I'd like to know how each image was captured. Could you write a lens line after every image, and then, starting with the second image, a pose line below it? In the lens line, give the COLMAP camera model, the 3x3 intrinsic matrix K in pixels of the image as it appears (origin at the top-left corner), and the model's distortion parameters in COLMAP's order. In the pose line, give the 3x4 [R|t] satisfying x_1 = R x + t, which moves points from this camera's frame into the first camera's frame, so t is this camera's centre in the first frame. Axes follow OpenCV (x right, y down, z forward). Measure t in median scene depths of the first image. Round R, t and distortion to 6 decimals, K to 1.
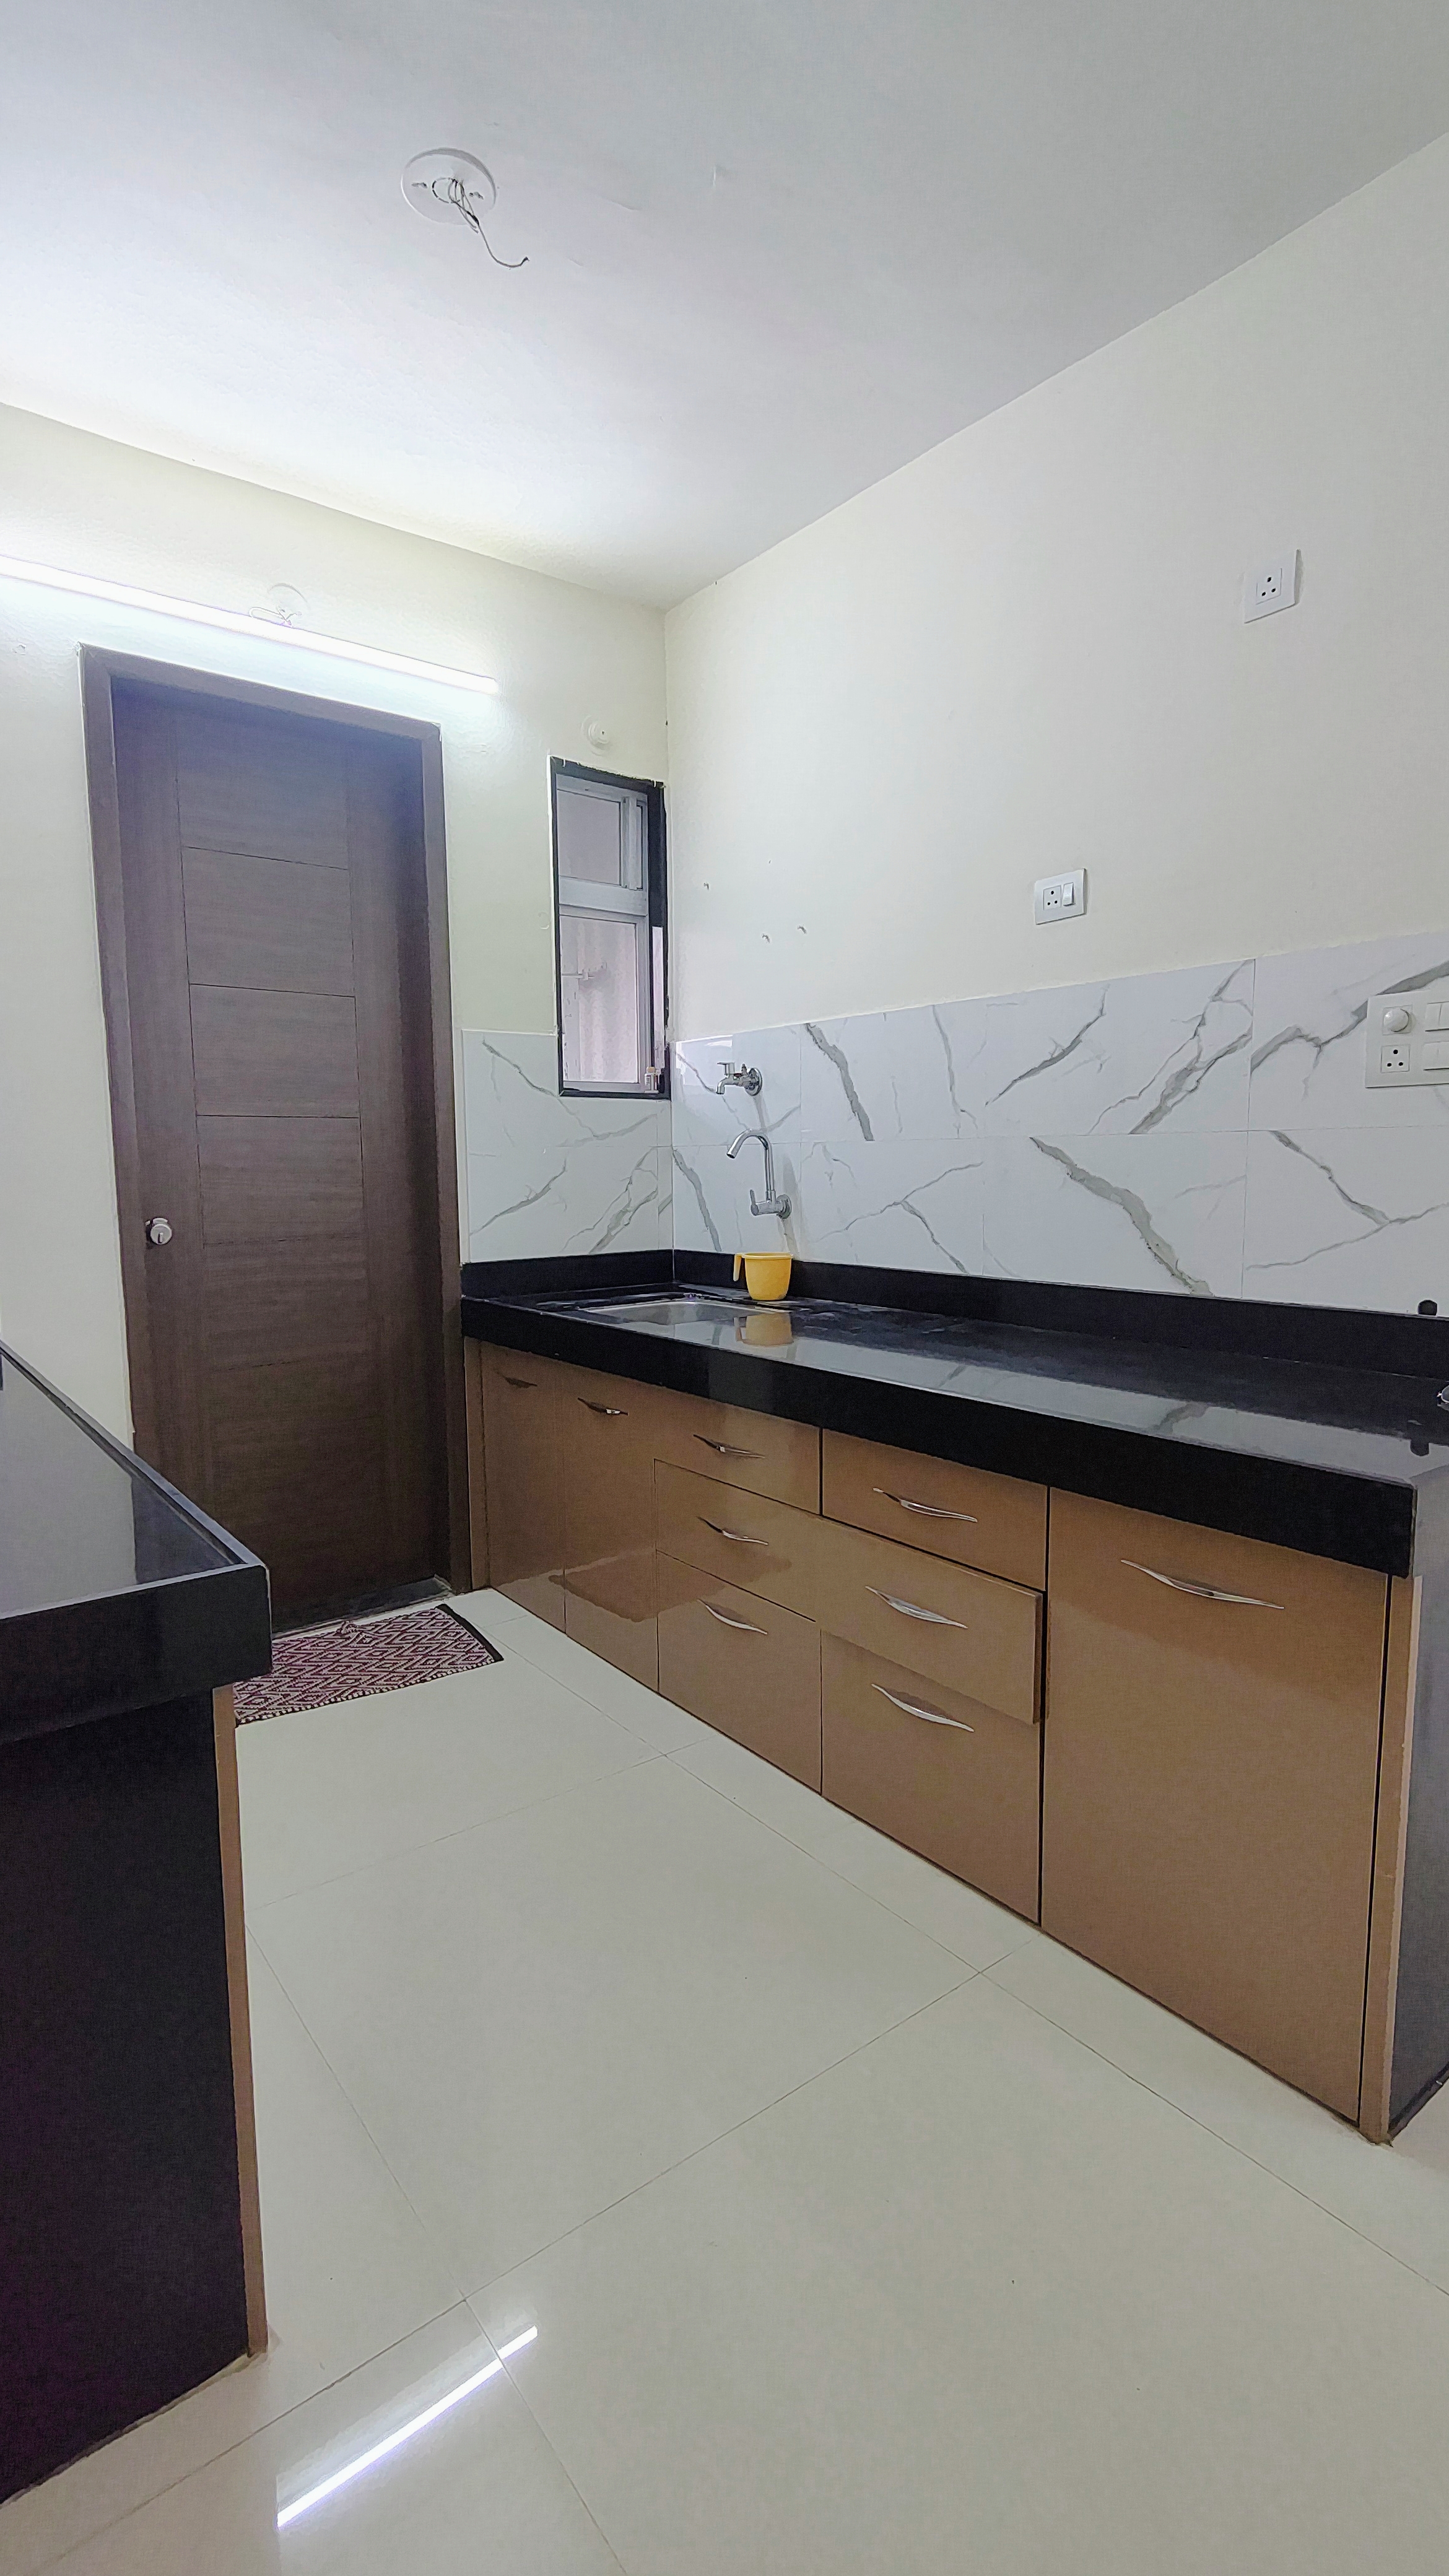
lens RADIAL K [[1195.7, 0, 725.8], [0, 1195.7, 1292.7], [0, 0, 1]] dist [-0.004171, 0.002120]
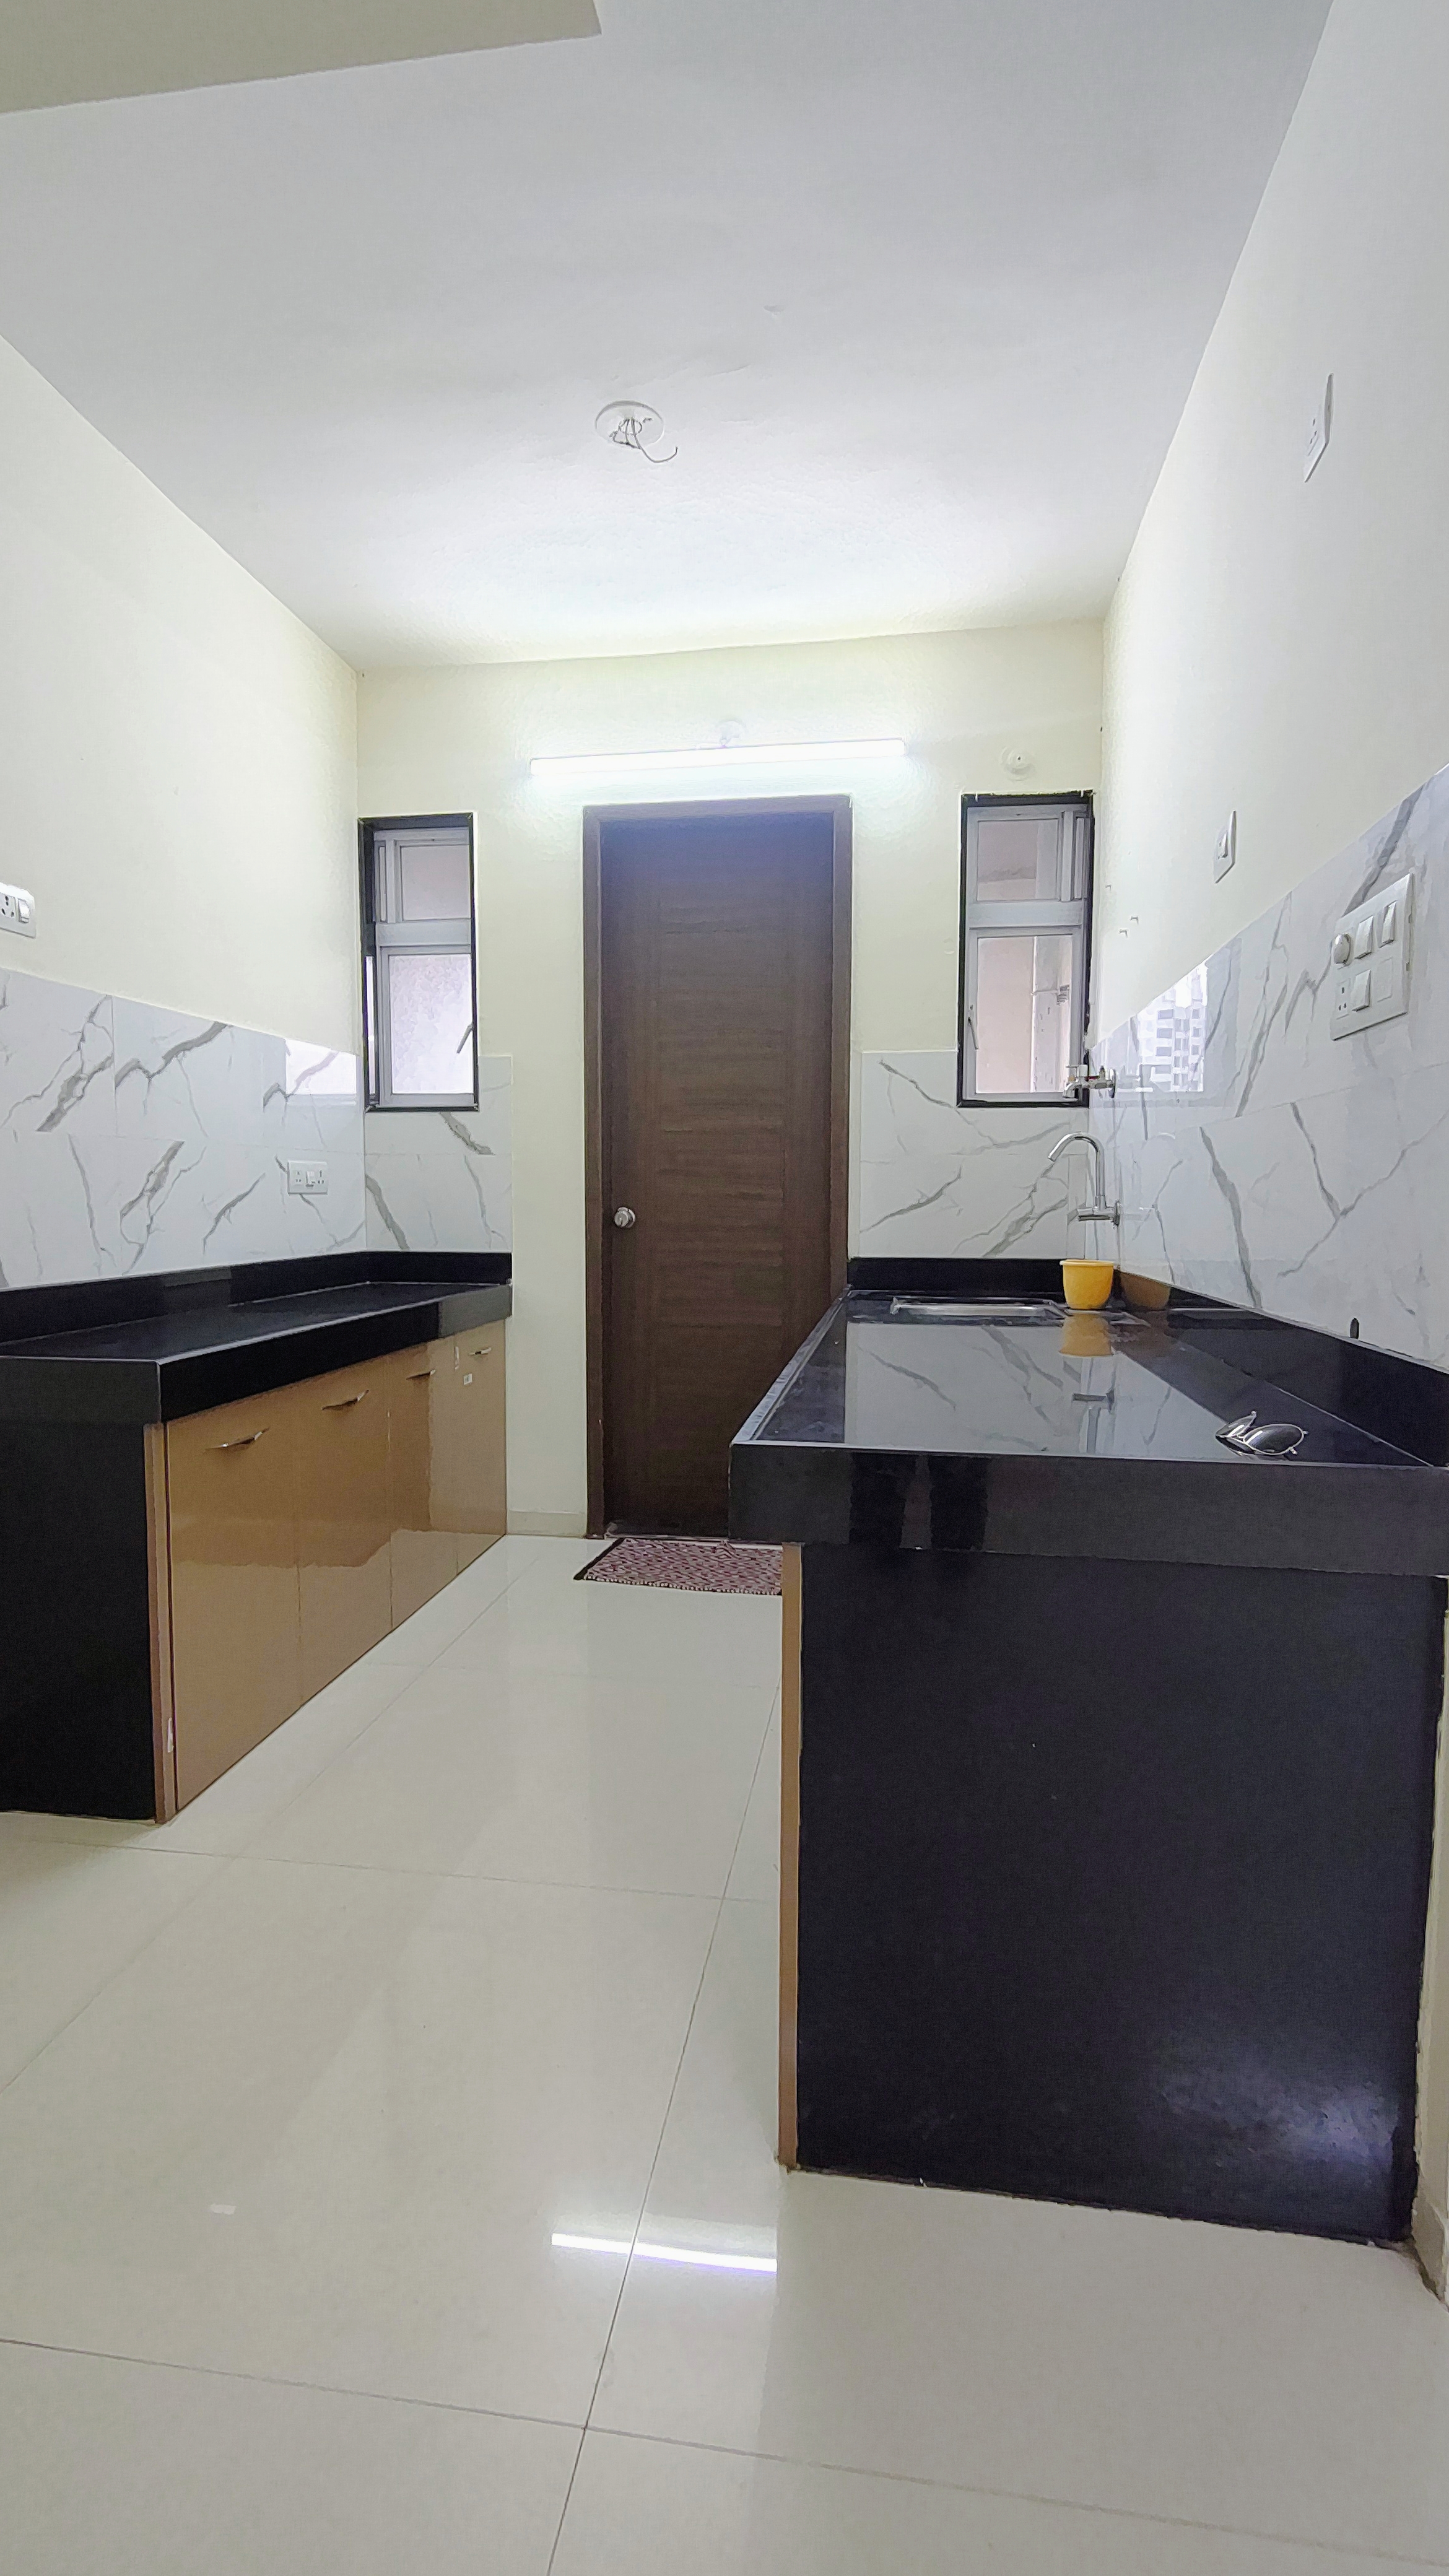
lens RADIAL K [[1195.7, 0, 723.7], [0, 1195.7, 1284.1], [0, 0, 1]] dist [-0.004171, 0.002120]
pose [[0.684971, 0.064794, -0.725683, 0.521916], [-0.092685, 0.995694, 0.001417, 0.010657], [0.722651, 0.066289, 0.688027, 0.131645]]
